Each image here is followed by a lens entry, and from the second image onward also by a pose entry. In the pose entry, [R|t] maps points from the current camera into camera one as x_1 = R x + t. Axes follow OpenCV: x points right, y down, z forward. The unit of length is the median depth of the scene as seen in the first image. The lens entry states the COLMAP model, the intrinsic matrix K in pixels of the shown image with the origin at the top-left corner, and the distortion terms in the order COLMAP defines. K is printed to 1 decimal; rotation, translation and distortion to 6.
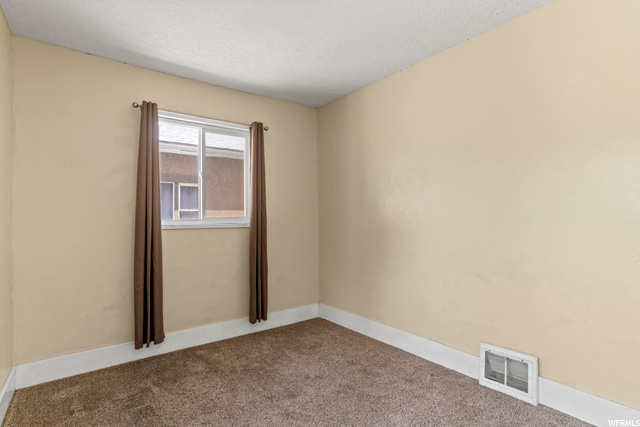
lens RADIAL K [[330.2, 0, 320.0], [0, 330.2, 213.5], [0, 0, 1]] dist [-0.001221, -0.000397]
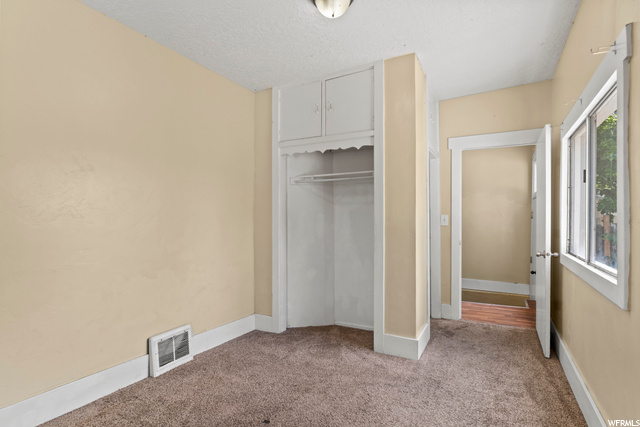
lens RADIAL K [[330.2, 0, 320.0], [0, 330.2, 213.5], [0, 0, 1]] dist [-0.001221, -0.000397]
pose [[-0.419331, 0.027044, 0.907431, -0.689384], [-0.007183, 0.999426, -0.033104, 0.034304], [-0.907805, -0.020400, -0.418896, 0.979353]]
